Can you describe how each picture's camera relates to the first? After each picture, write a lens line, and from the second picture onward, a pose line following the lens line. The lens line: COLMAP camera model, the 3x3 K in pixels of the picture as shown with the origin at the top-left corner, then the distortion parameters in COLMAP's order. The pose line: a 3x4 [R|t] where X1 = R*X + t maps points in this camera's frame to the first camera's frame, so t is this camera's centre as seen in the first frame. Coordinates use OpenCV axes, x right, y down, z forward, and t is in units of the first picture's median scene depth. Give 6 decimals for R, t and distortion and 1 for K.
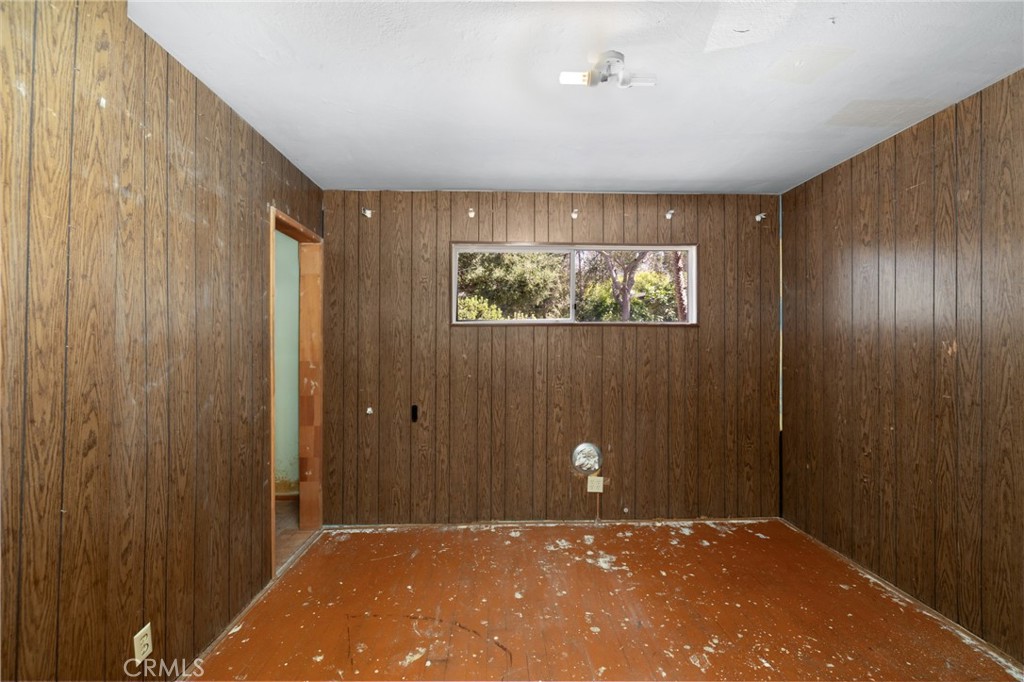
lens RADIAL K [[429.6, 0, 513.7], [0, 429.6, 341.1], [0, 0, 1]] dist [-0.000378, -0.000101]
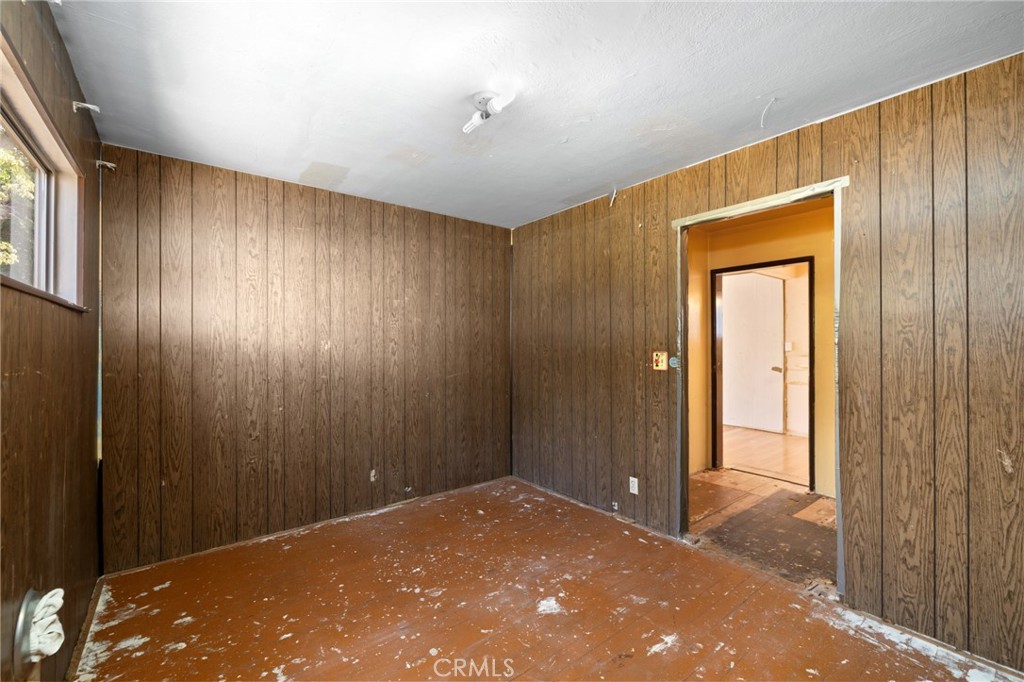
lens RADIAL K [[429.6, 0, 513.1], [0, 429.6, 340.5], [0, 0, 1]] dist [-0.000378, -0.000101]
pose [[-0.589482, 0.007640, 0.807745, -0.531152], [-0.002154, 0.999937, -0.011029, 0.012296], [-0.807778, -0.008242, -0.589429, 1.138956]]
